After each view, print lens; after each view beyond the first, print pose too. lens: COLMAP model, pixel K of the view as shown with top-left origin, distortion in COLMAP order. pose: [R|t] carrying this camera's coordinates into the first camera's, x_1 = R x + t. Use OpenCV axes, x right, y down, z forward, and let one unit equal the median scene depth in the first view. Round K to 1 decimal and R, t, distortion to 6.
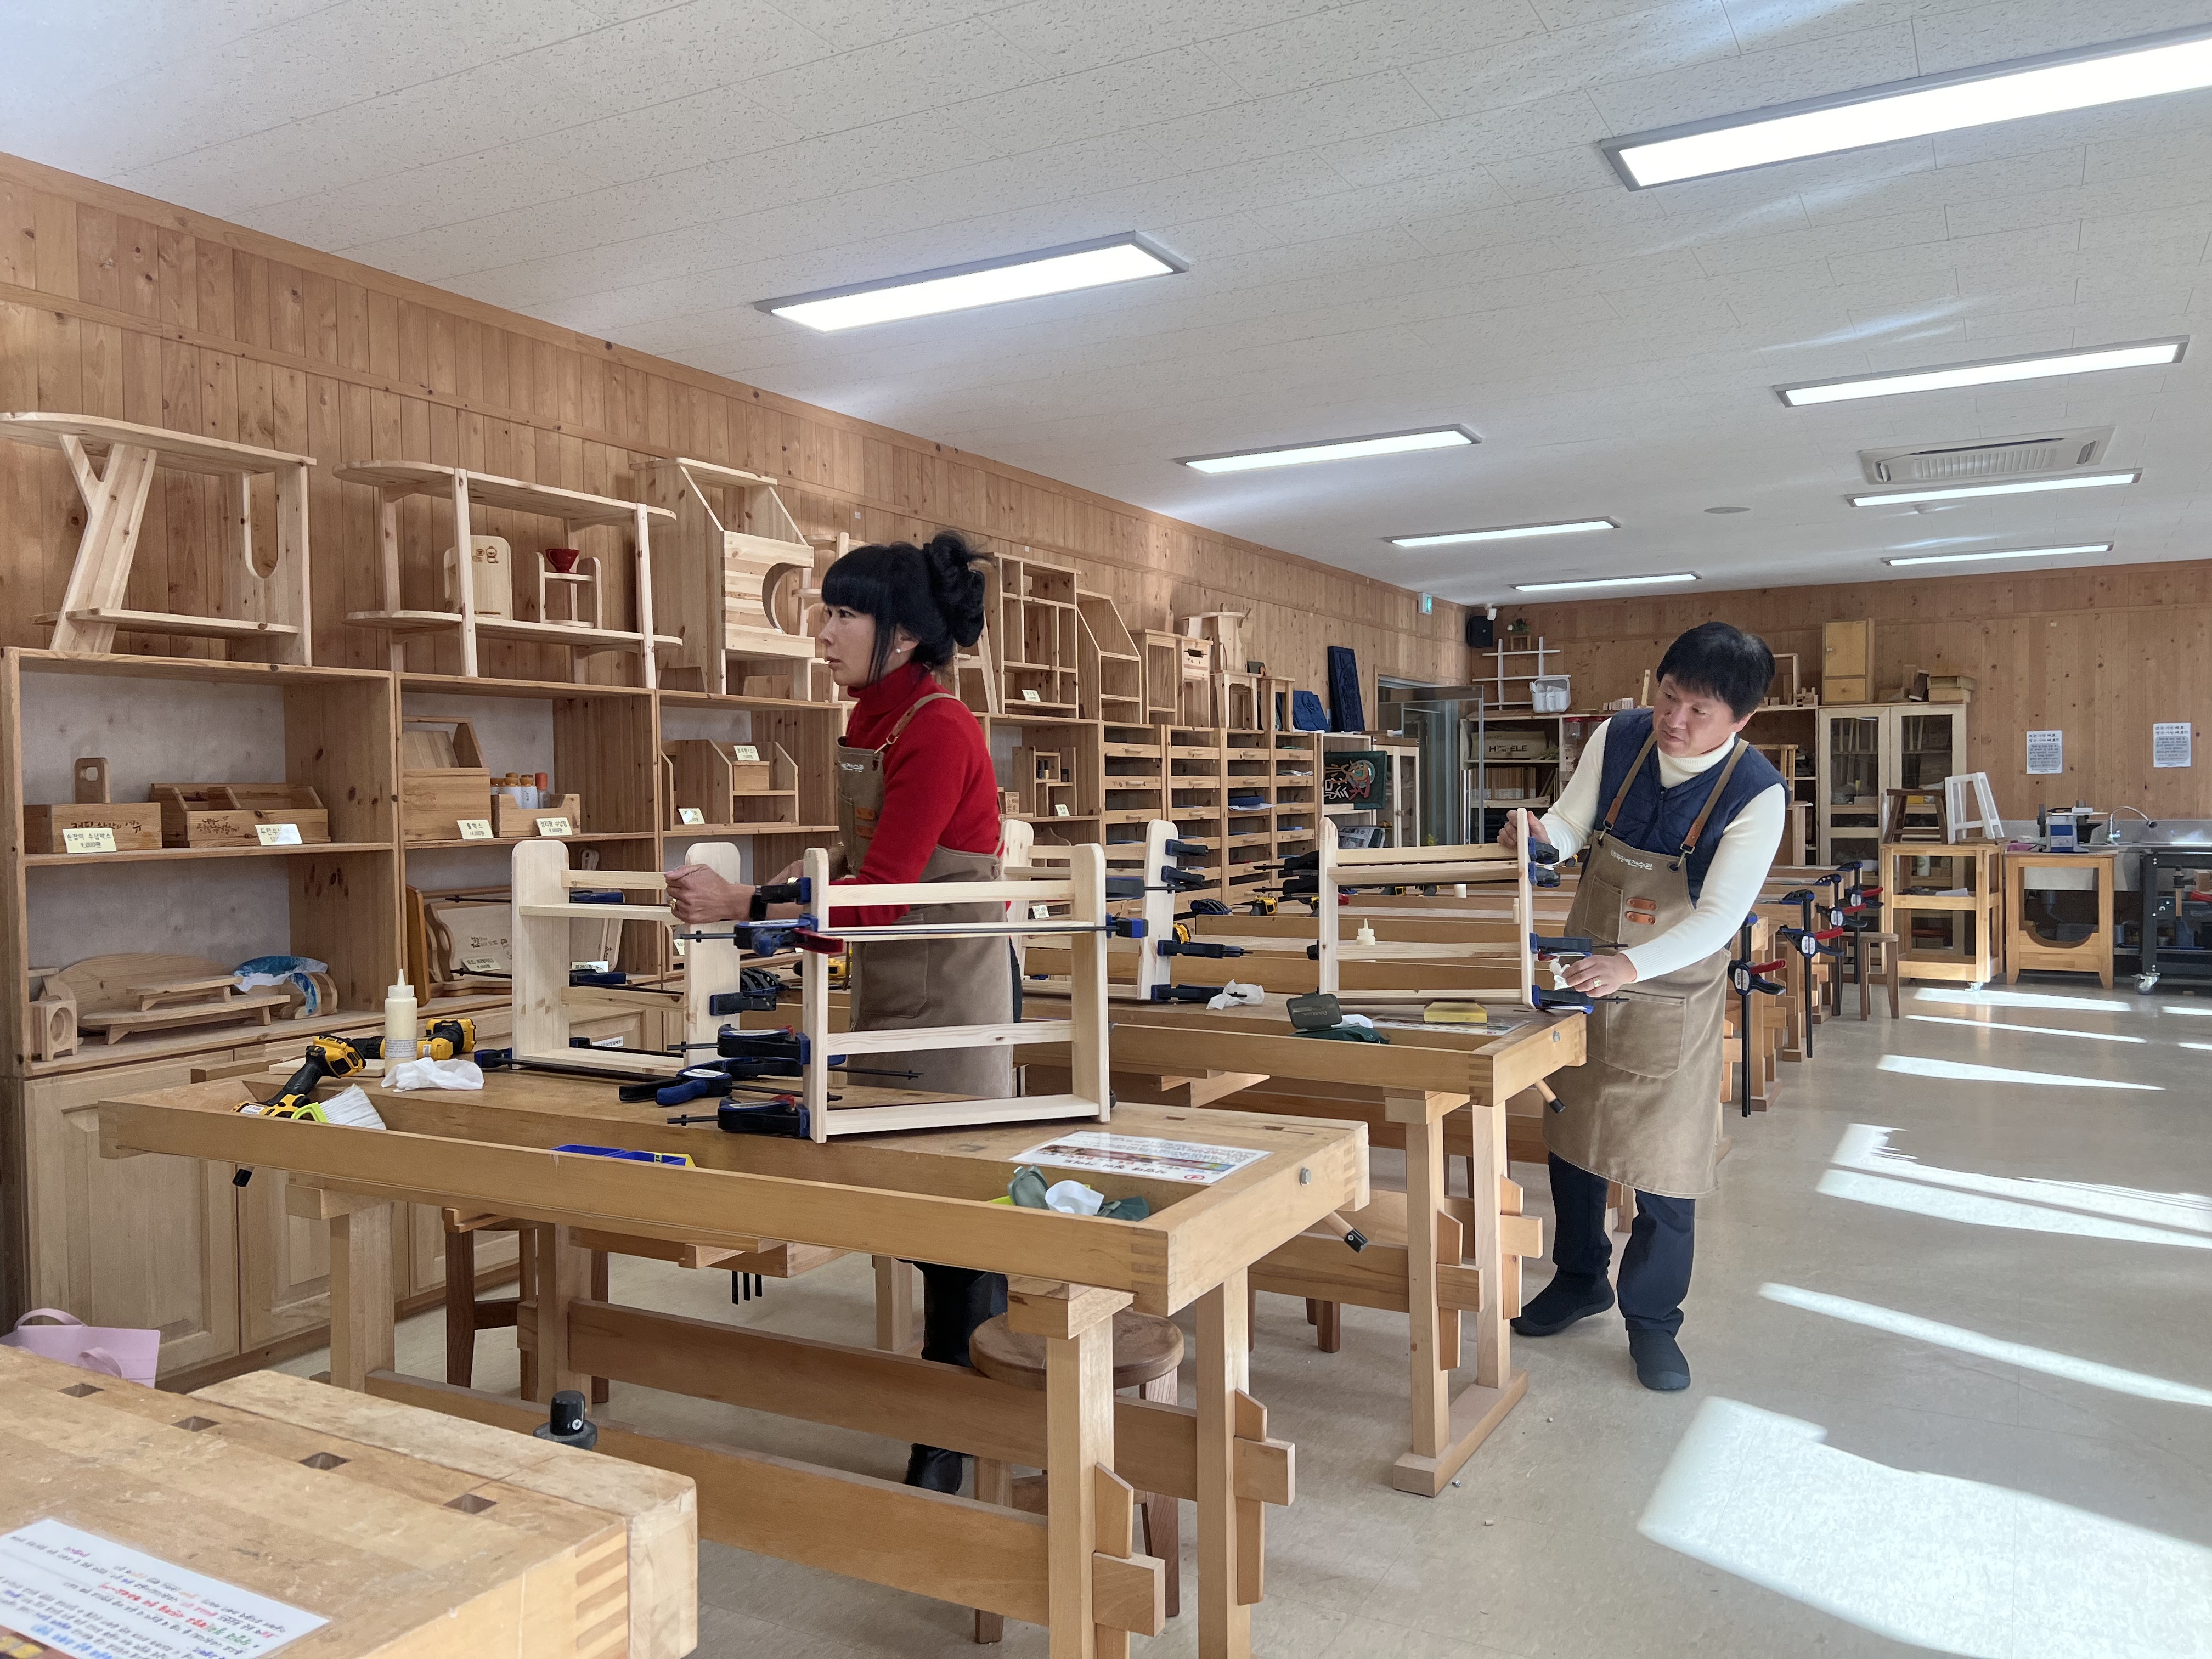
lens RADIAL K [[1685.8, 0, 1106.0], [0, 1685.8, 829.5], [0, 0, 1]] dist [0.001390, 0.007698]
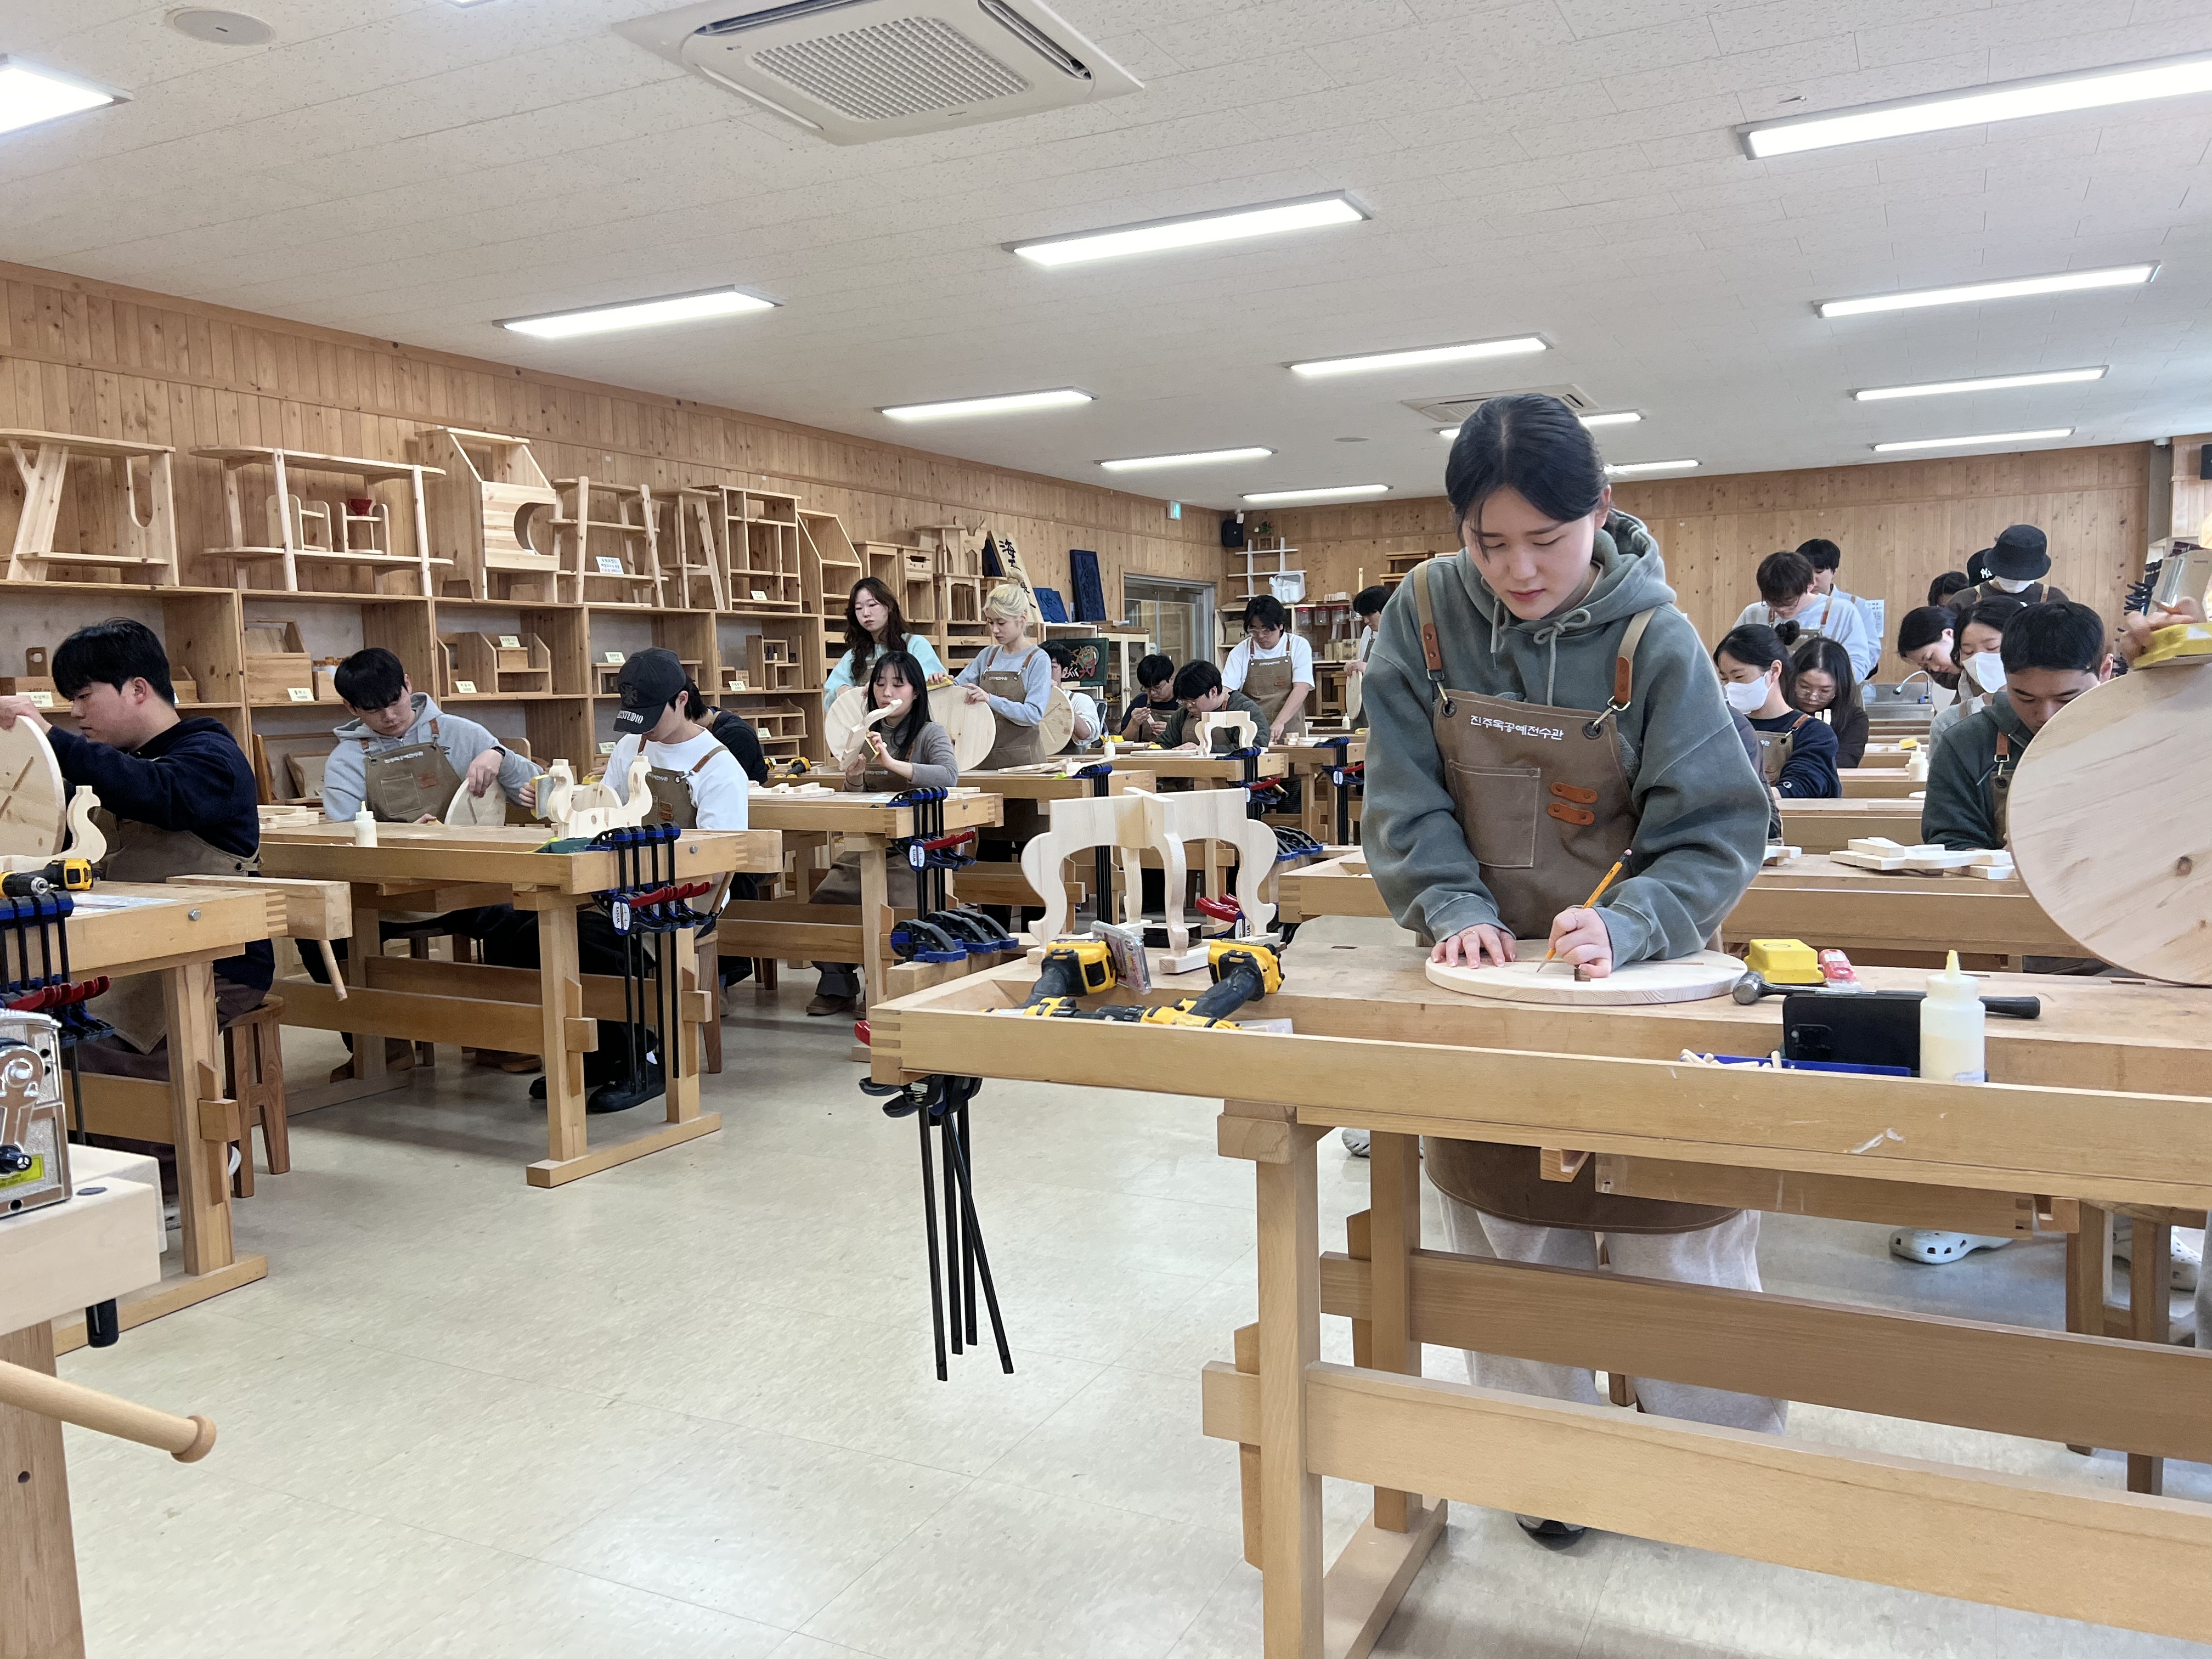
lens RADIAL K [[1650.4, 0, 1106.0], [0, 1650.4, 829.5], [0, 0, 1]] dist [-0.040963, 0.037794]
pose [[0.998309, -0.020866, 0.054248, 0.208858], [0.017339, 0.997755, 0.064683, 0.031264], [-0.055476, -0.063634, 0.996430, -0.396407]]
